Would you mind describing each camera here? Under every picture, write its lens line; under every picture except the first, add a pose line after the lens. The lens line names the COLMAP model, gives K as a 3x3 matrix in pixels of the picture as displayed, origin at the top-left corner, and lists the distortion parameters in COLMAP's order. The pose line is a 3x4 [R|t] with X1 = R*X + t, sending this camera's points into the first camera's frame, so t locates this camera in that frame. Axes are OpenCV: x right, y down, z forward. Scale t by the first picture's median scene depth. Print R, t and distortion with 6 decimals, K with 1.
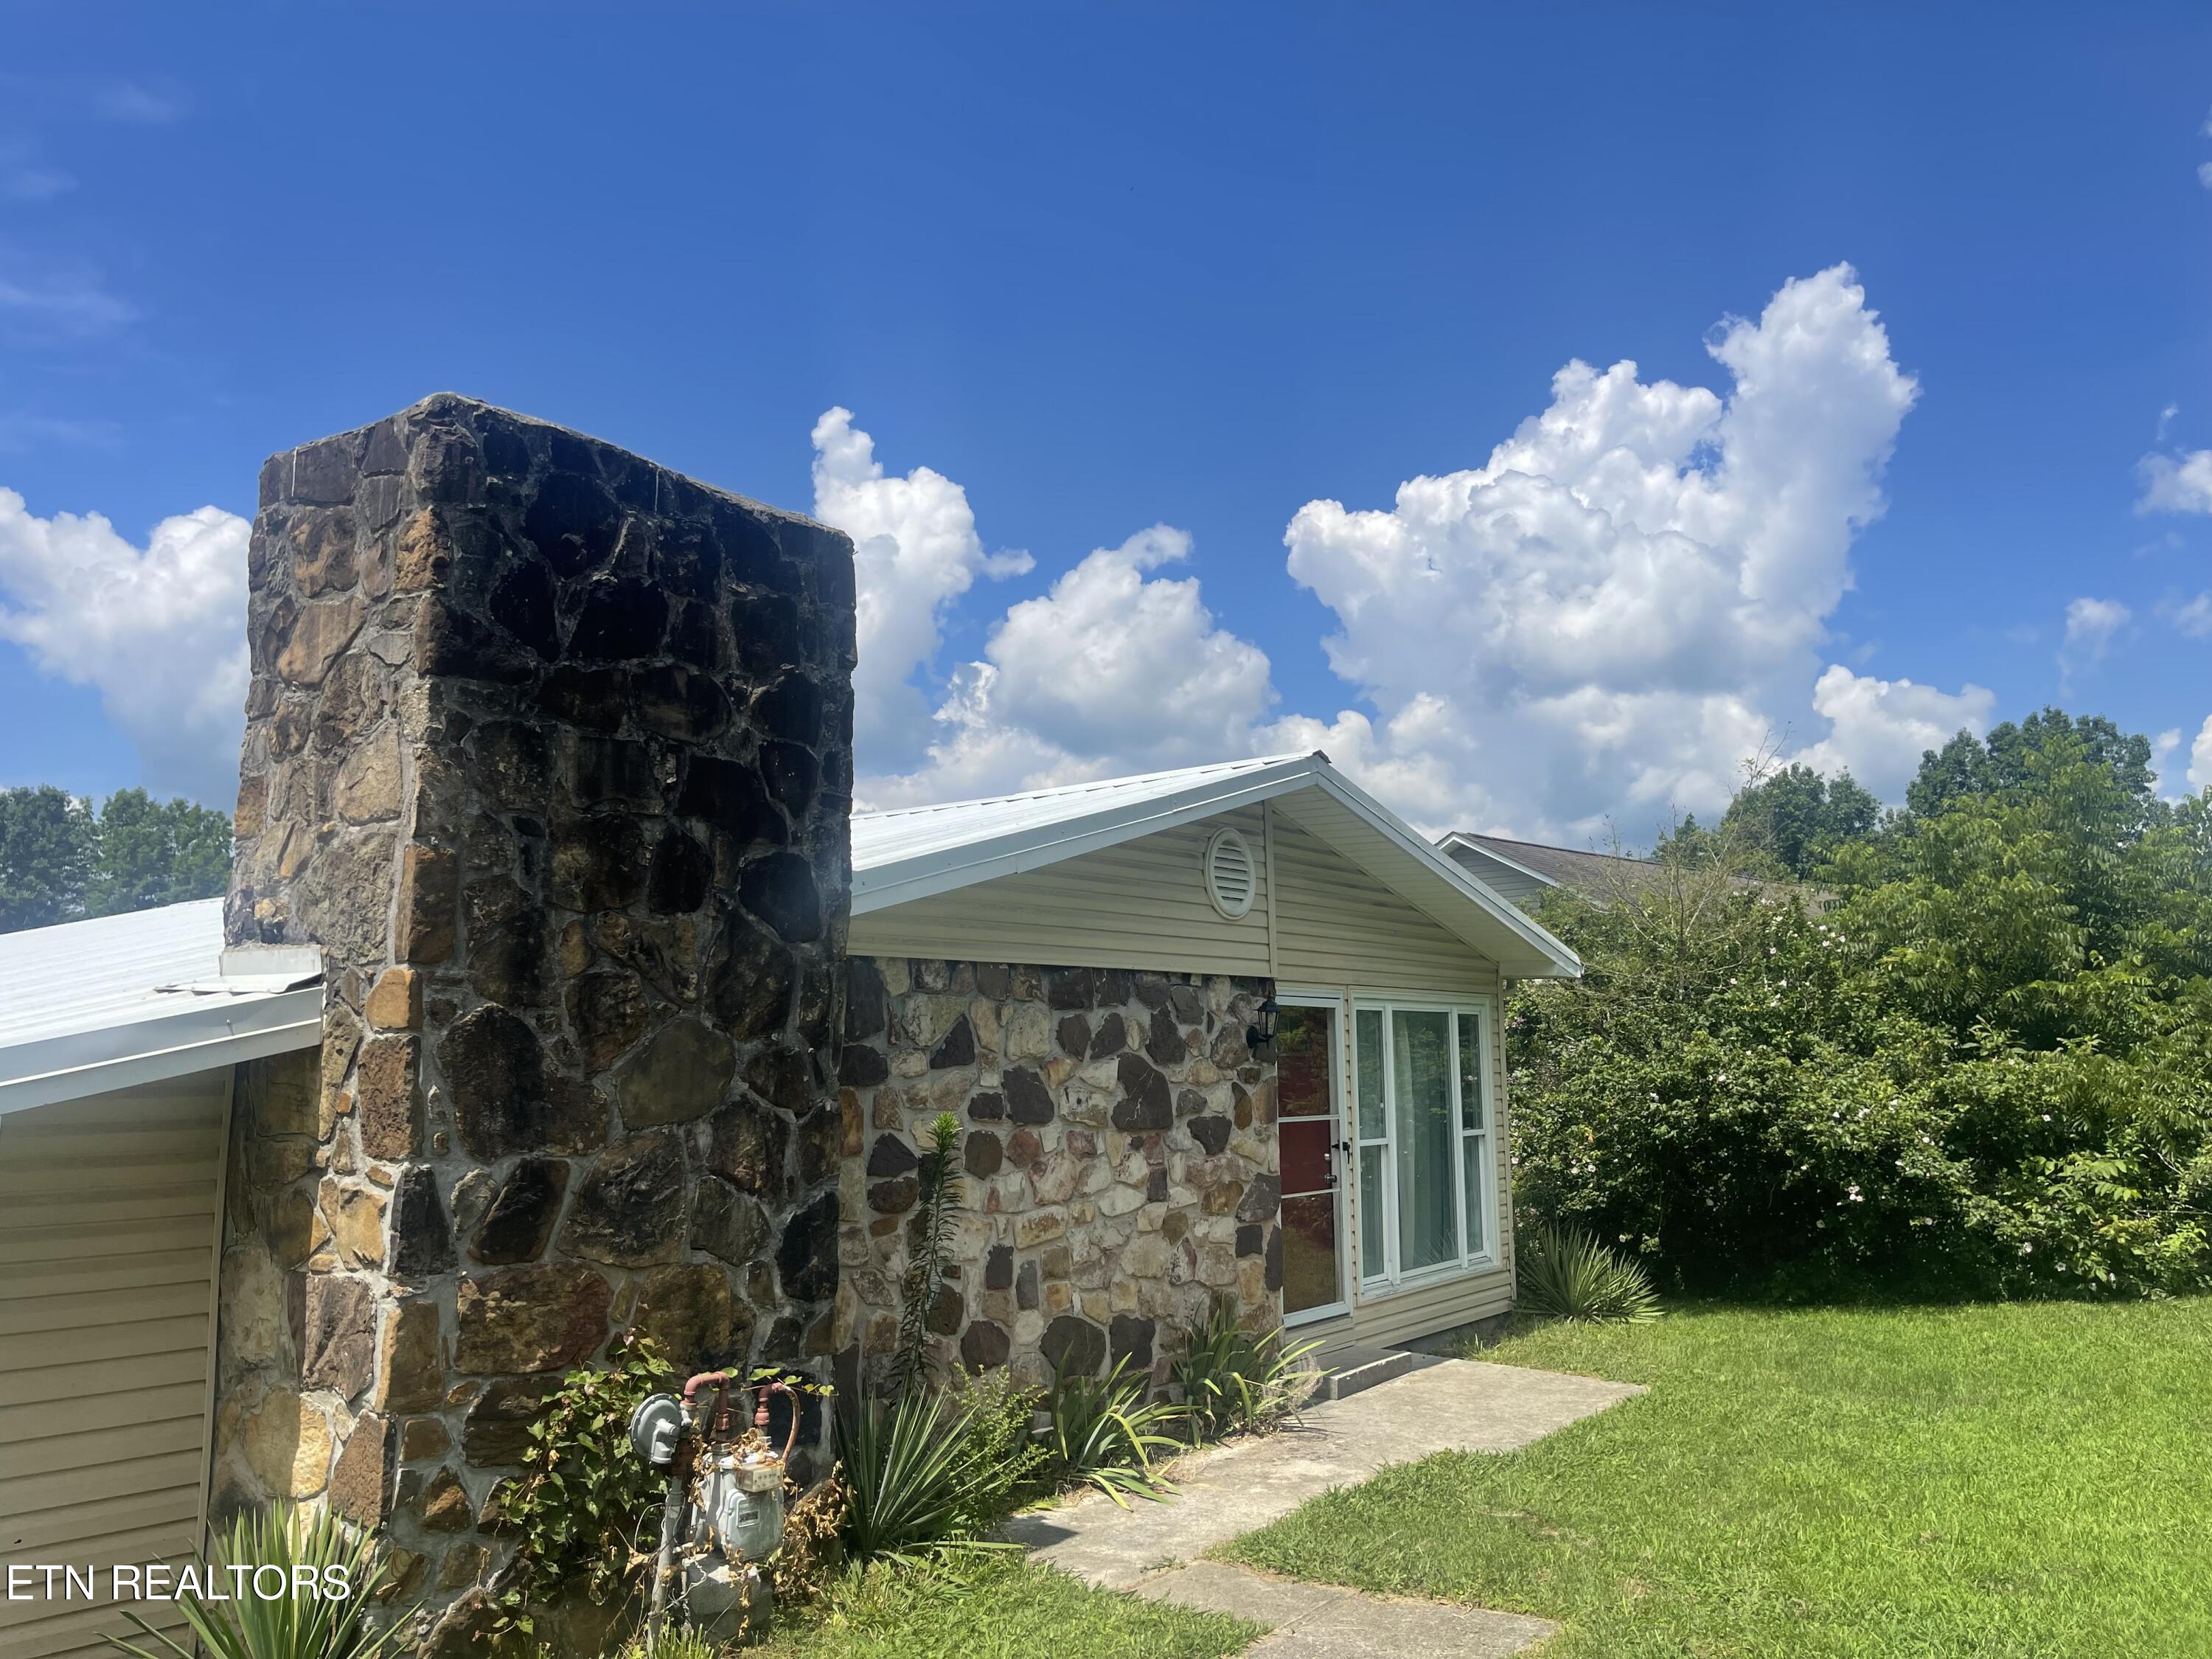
lens RADIAL K [[1669.5, 0, 1097.0], [0, 1669.5, 828.4], [0, 0, 1]] dist [0.079902, -0.104592]
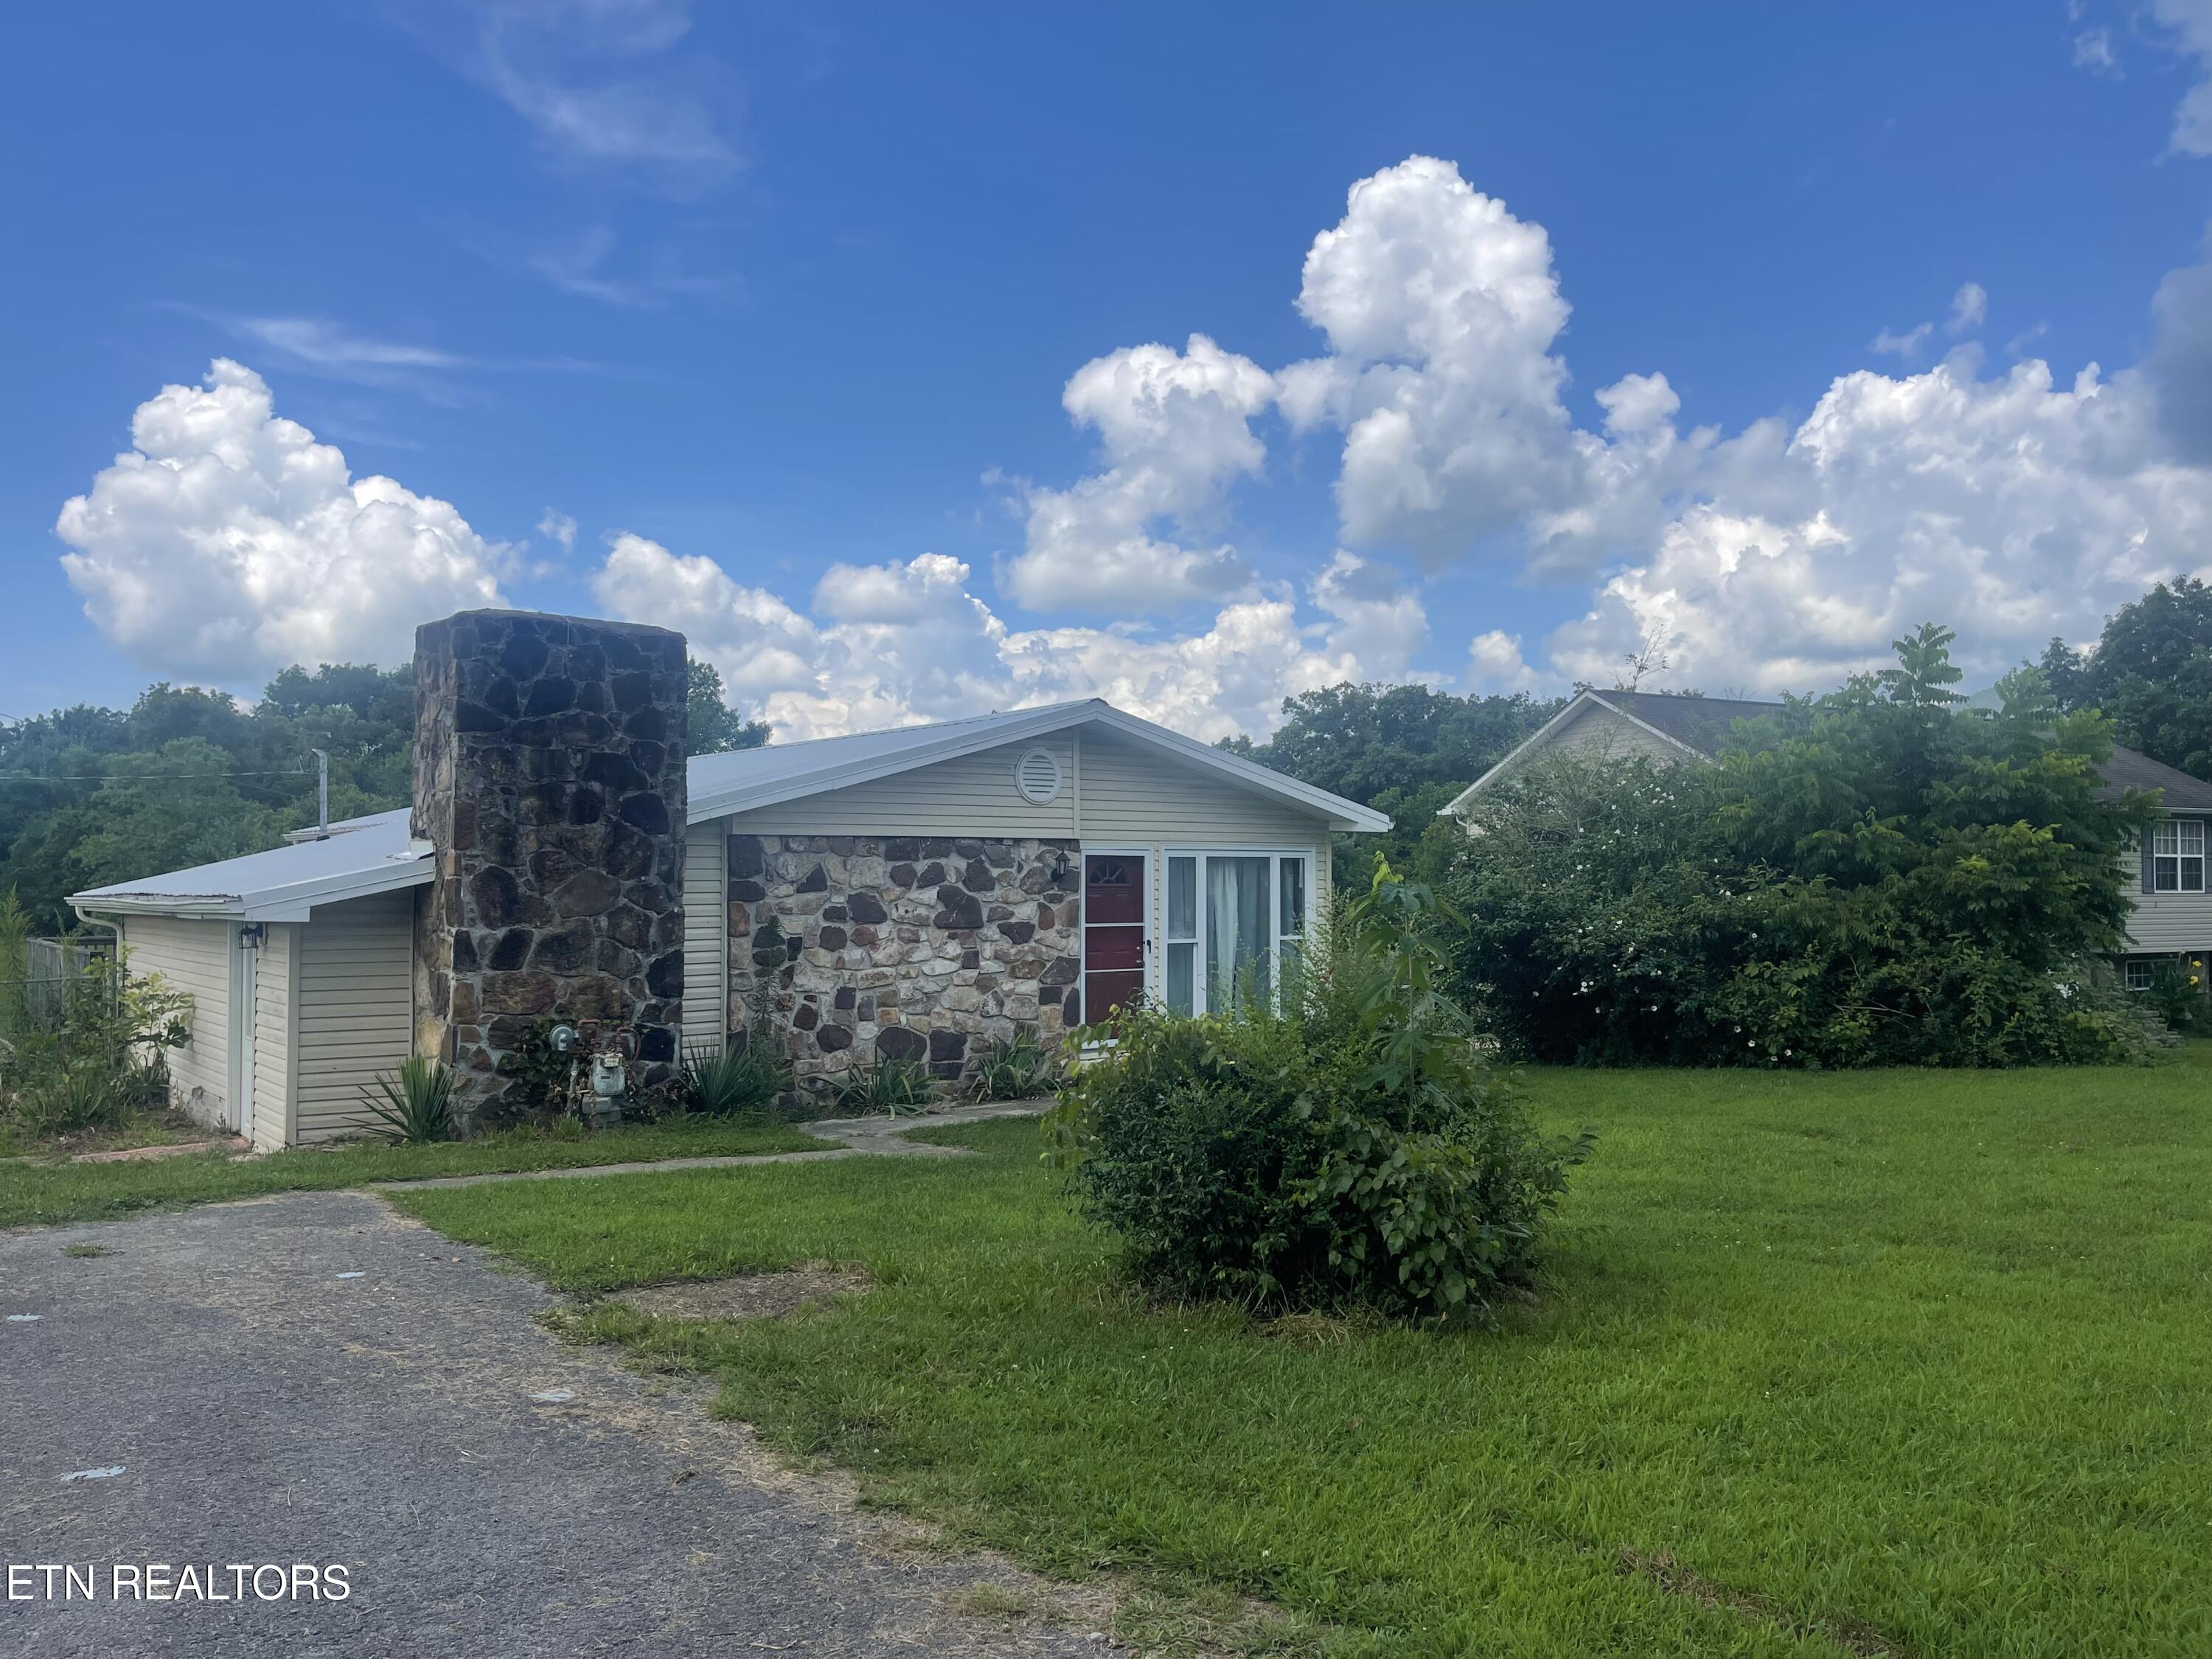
lens RADIAL K [[1669.5, 0, 1107.9], [0, 1669.5, 826.5], [0, 0, 1]] dist [0.079902, -0.104592]
pose [[0.959526, -0.000972, -0.281619, 0.794285], [0.030757, 0.994374, 0.101364, -0.114996], [0.279936, -0.105923, 0.954157, -0.718599]]
